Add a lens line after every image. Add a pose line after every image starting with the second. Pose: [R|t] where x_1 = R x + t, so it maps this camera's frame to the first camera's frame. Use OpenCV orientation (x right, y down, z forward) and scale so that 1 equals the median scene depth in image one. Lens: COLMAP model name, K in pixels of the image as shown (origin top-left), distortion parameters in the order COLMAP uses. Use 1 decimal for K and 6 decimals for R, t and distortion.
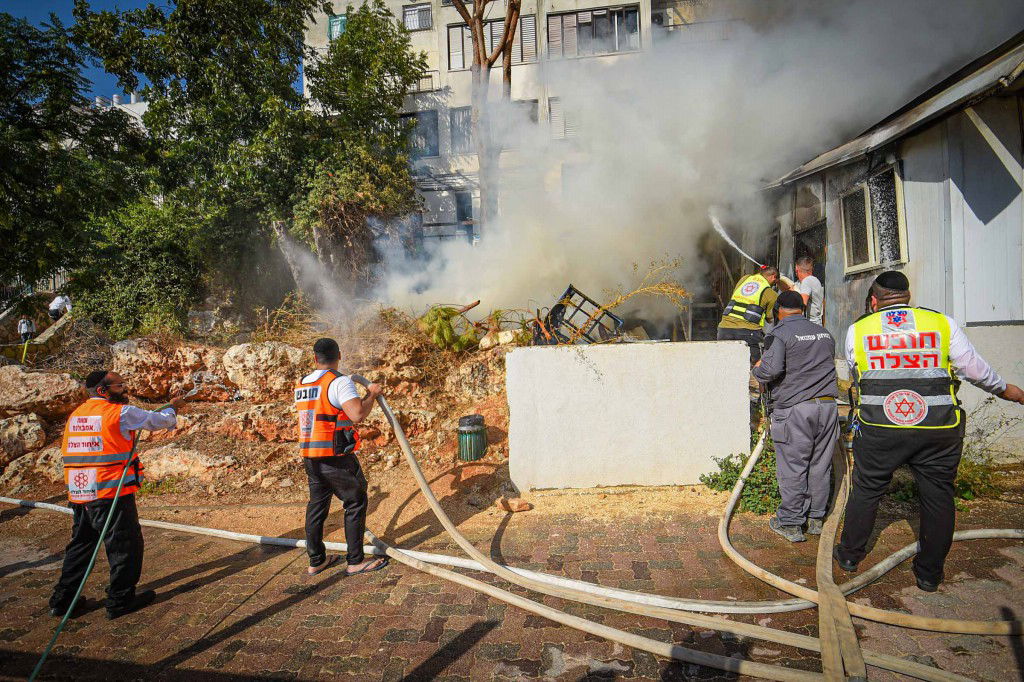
lens RADIAL K [[450.0, 0, 514.2], [0, 450.0, 351.3], [0, 0, 1]] dist [-0.003102, -0.015068]
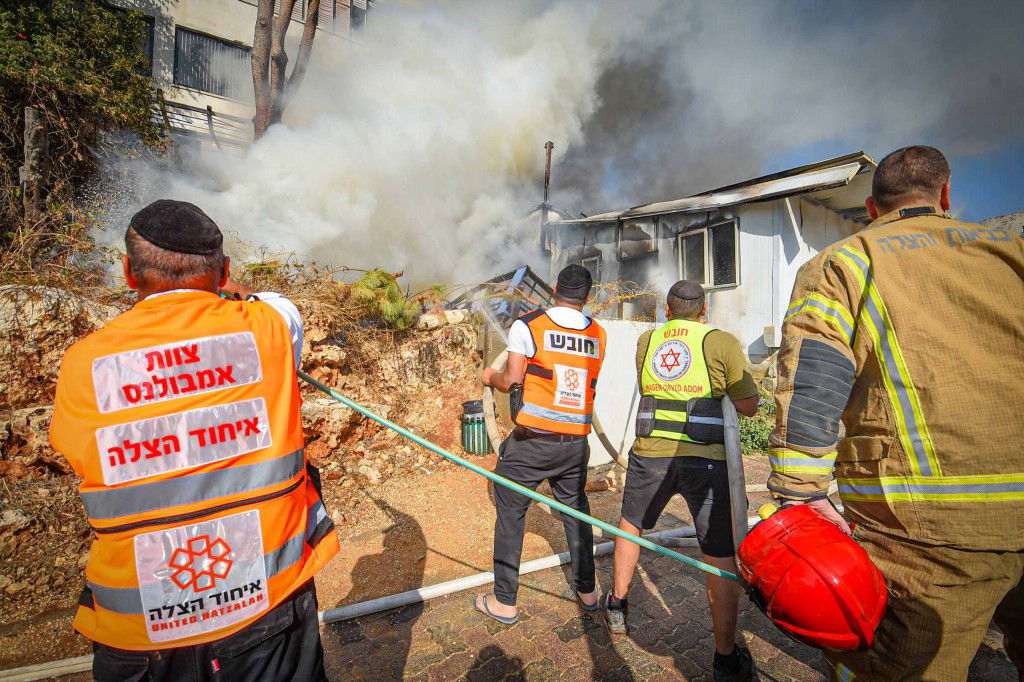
lens RADIAL K [[450.0, 0, 512.1], [0, 450.0, 353.3], [0, 0, 1]] dist [-0.003102, -0.015068]
pose [[0.742291, 0.037843, 0.669008, -0.519271], [-0.007748, 0.998822, -0.047902, 0.081328], [-0.670033, 0.030374, 0.741710, 0.286284]]
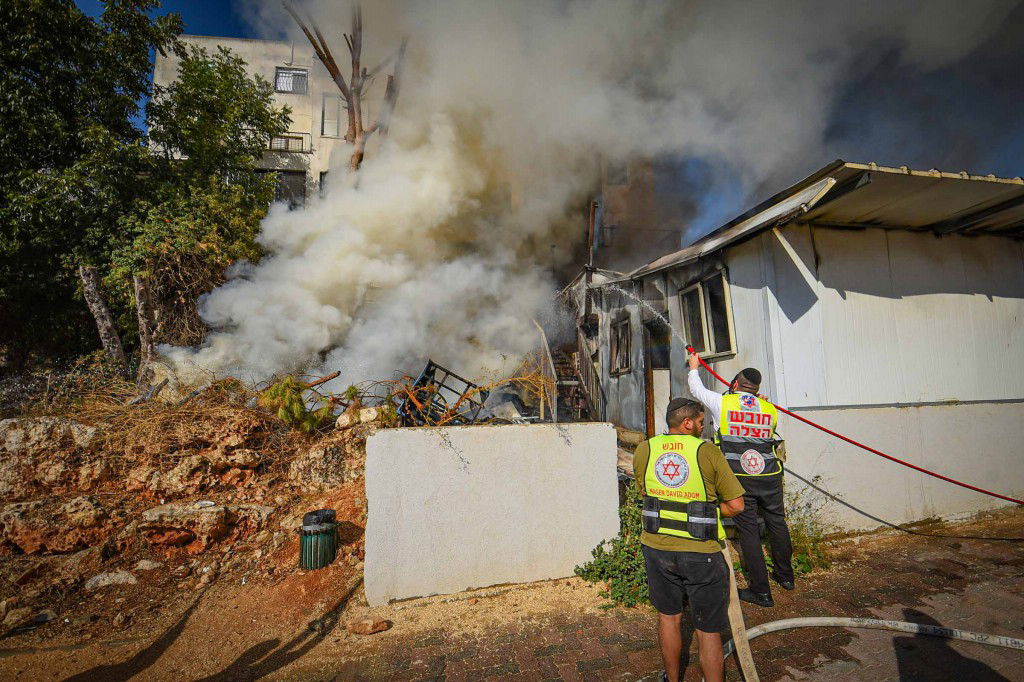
lens RADIAL K [[450.0, 0, 514.2], [0, 450.0, 353.0], [0, 0, 1]] dist [-0.003102, -0.015068]
pose [[0.957472, 0.045043, 0.284988, 0.000058], [-0.001190, 0.988347, -0.152214, -0.017596], [-0.288523, 0.145402, 0.946368, 0.047910]]
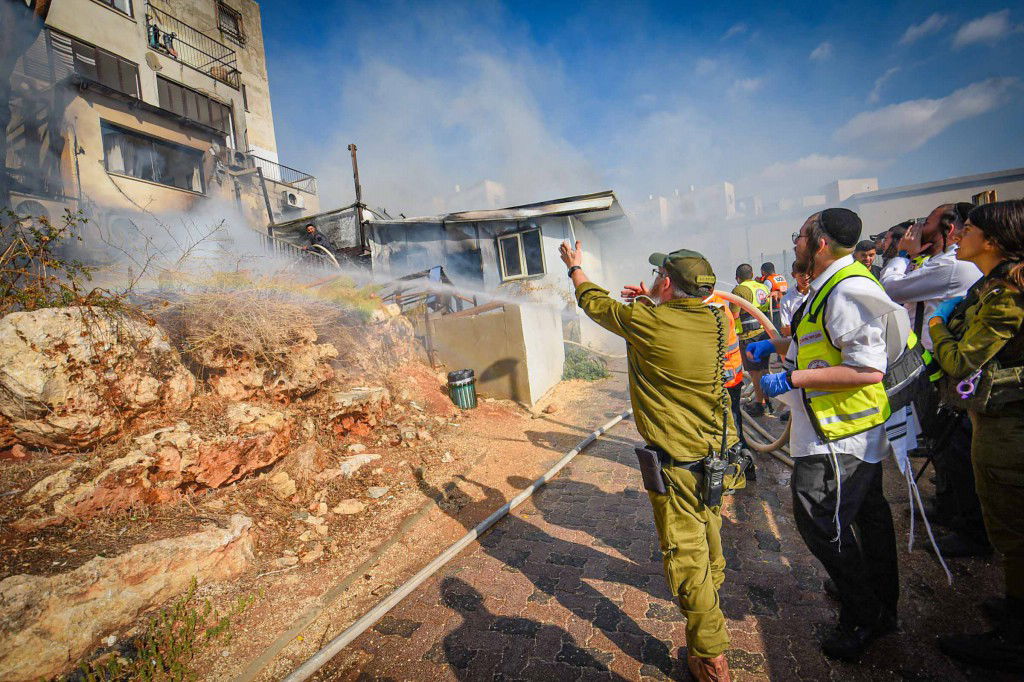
lens RADIAL K [[450.0, 0, 507.9], [0, 450.0, 348.4], [0, 0, 1]] dist [-0.003102, -0.015068]
pose [[0.228330, -0.042001, 0.972677, -0.969009], [0.139709, 0.990143, 0.009960, 0.081599], [-0.963508, 0.133618, 0.231947, 0.526898]]
